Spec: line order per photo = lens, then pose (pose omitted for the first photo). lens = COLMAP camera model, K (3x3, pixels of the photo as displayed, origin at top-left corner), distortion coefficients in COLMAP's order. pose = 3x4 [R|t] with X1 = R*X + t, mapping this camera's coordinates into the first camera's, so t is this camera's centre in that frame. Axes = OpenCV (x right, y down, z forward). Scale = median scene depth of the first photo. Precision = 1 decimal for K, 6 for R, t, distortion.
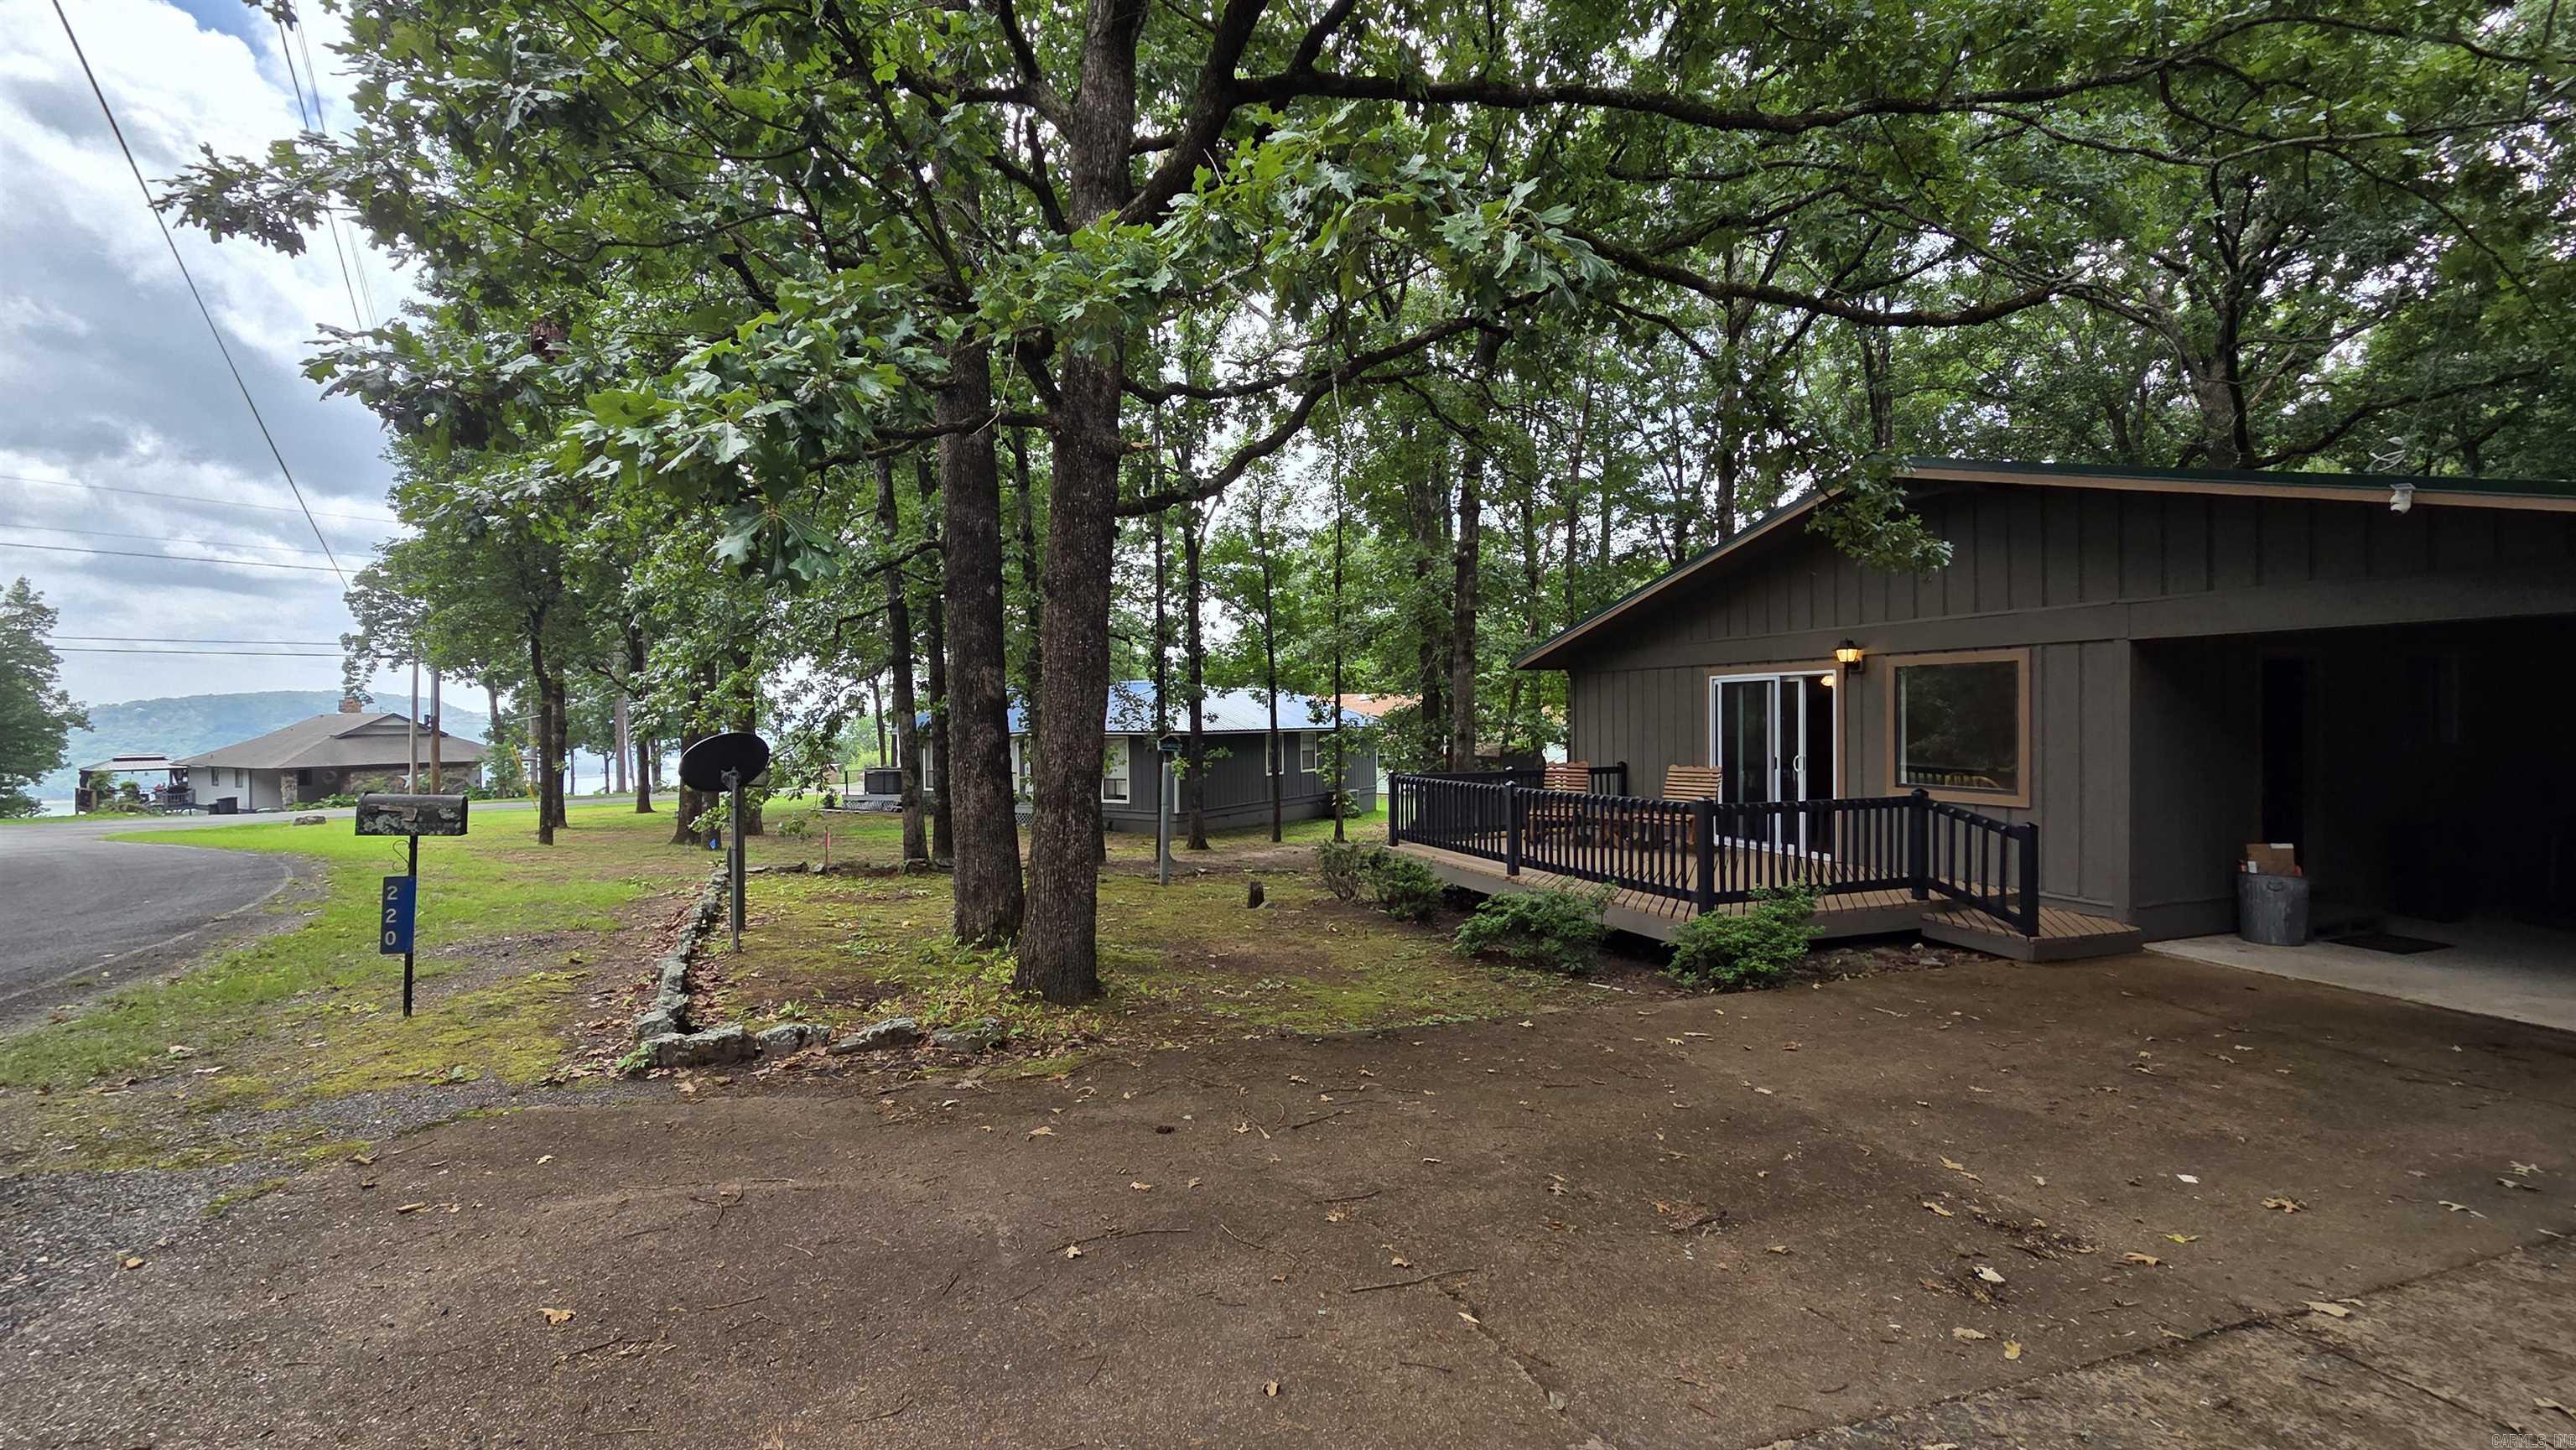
lens RADIAL K [[1053.8, 0, 1286.3], [0, 1053.8, 721.4], [0, 0, 1]] dist [0.003926, 0.000582]
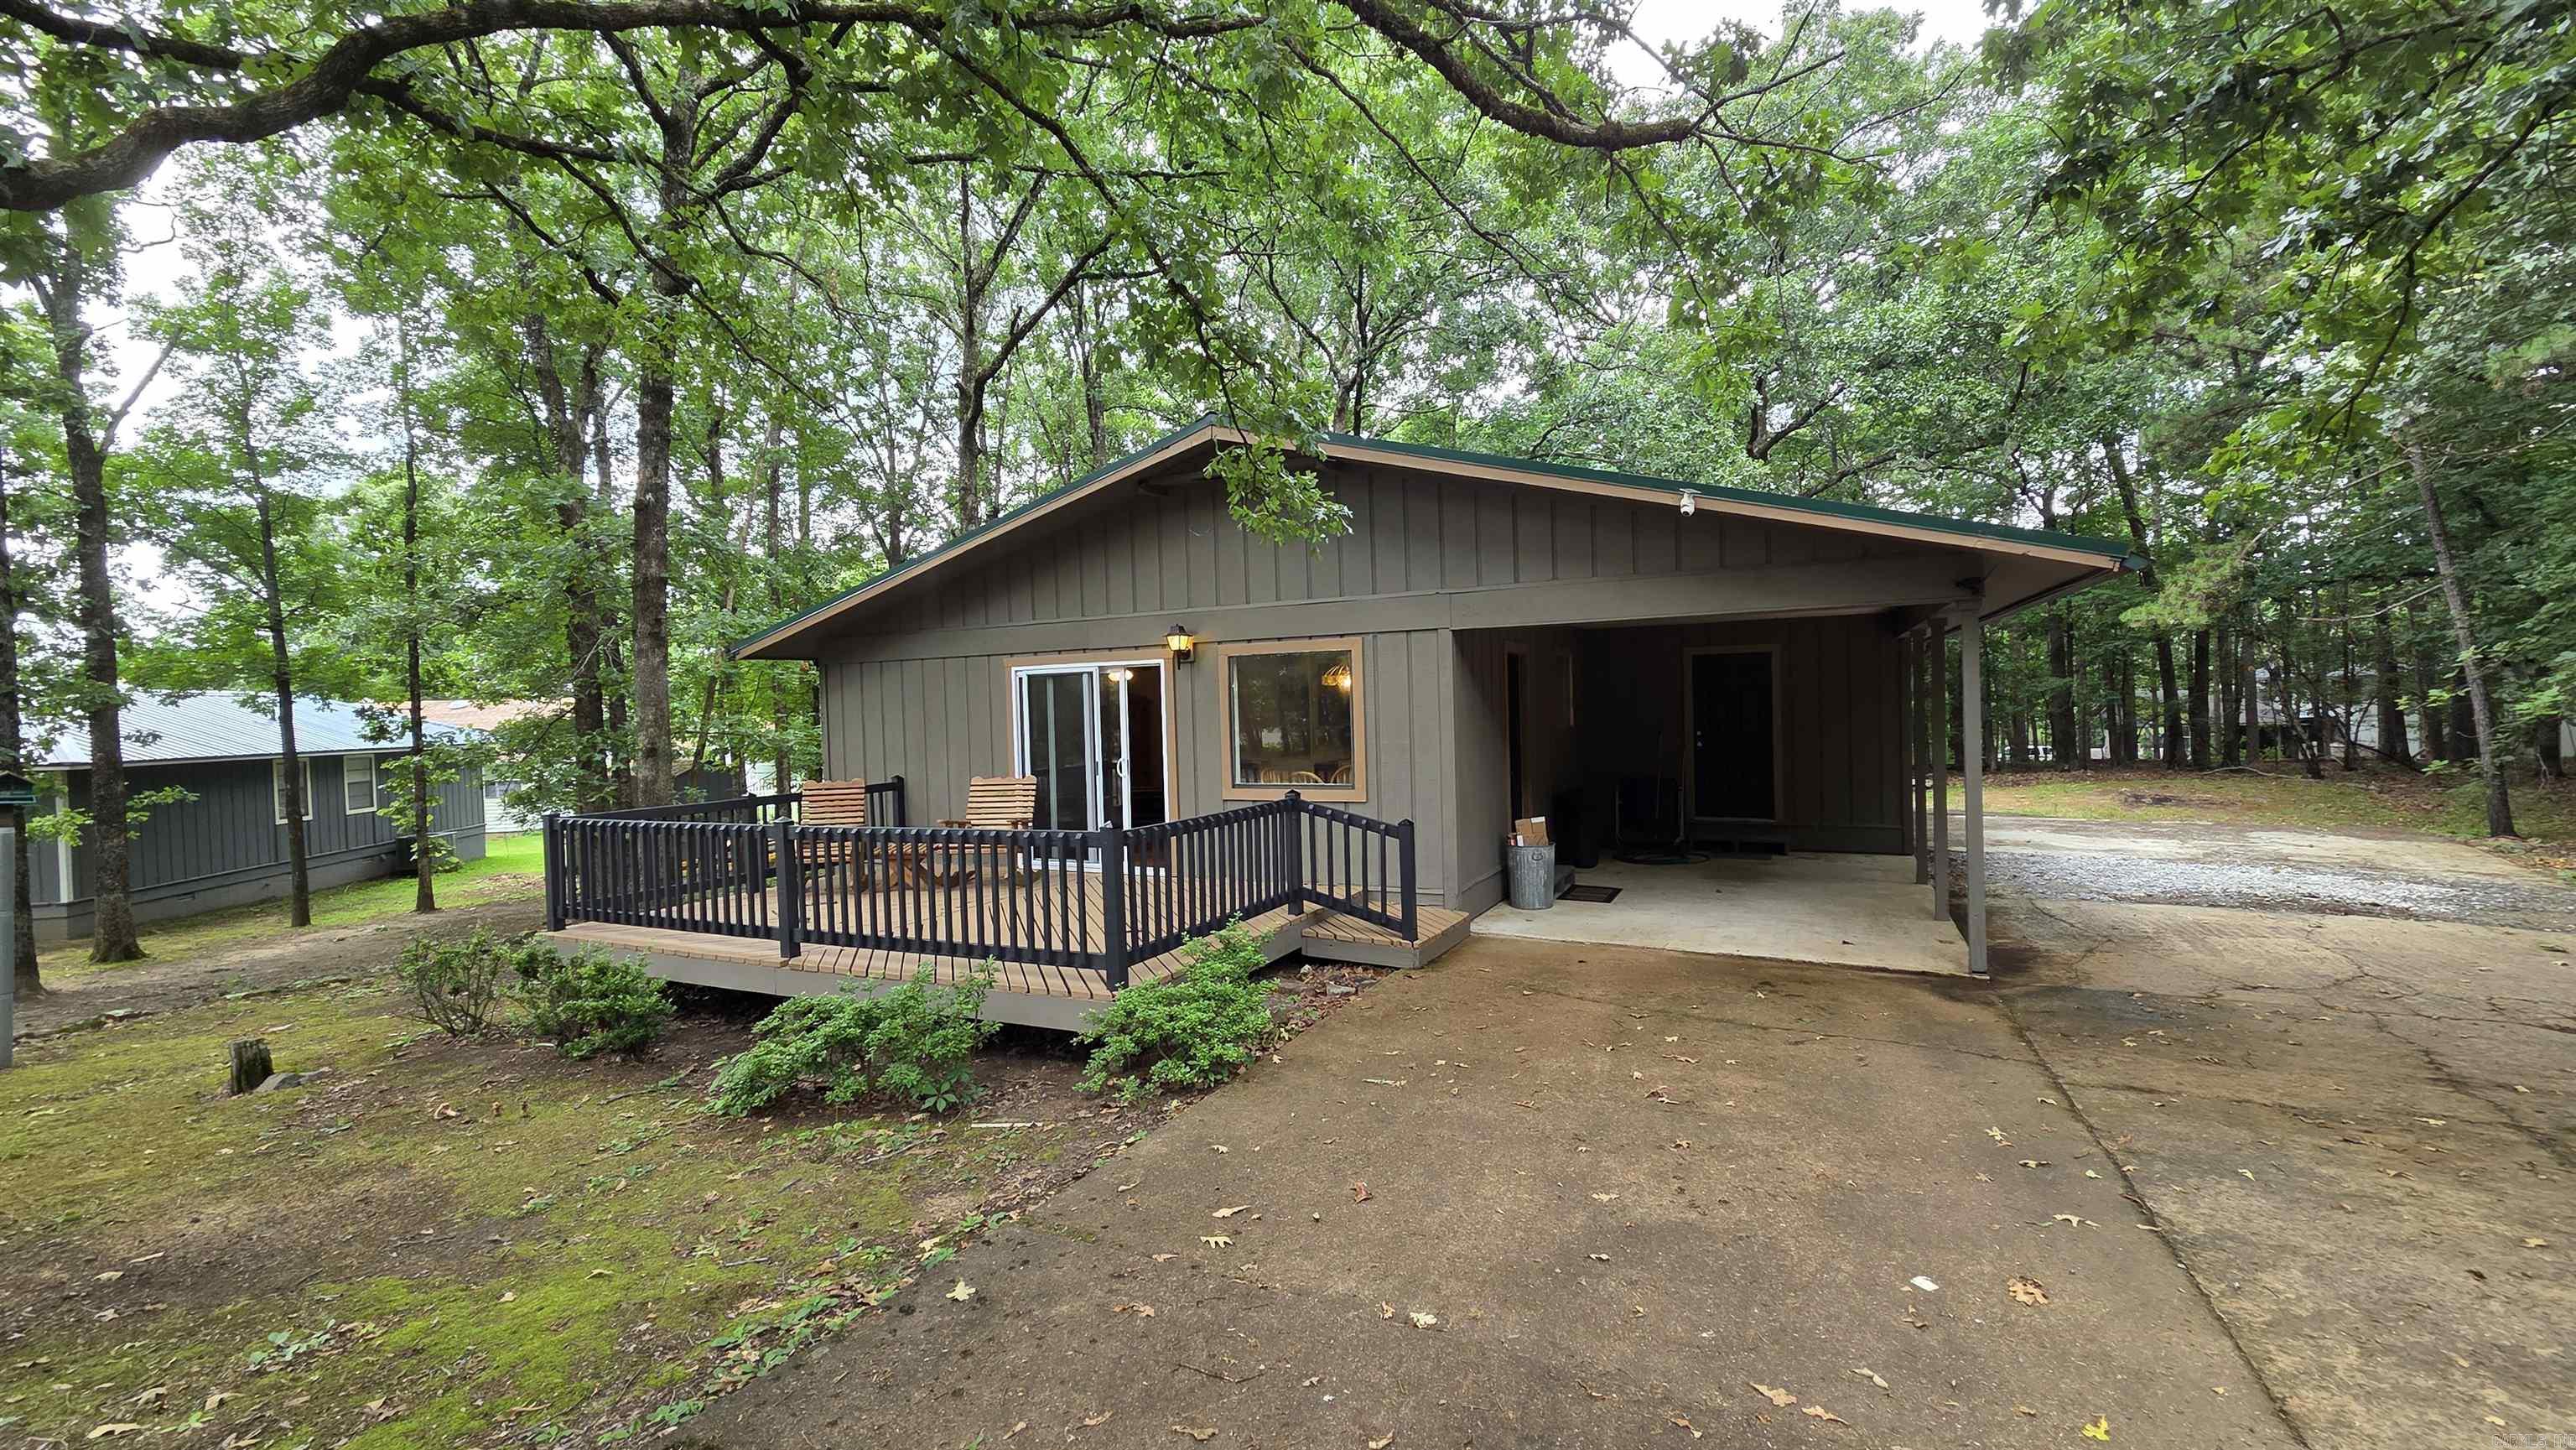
lens RADIAL K [[1053.8, 0, 1293.5], [0, 1053.8, 727.5], [0, 0, 1]] dist [0.003926, 0.000582]
pose [[0.733371, -0.025932, 0.679334, -0.000612], [0.025629, 0.999616, 0.010491, 0.000677], [-0.679345, 0.009717, 0.733755, 0.113041]]
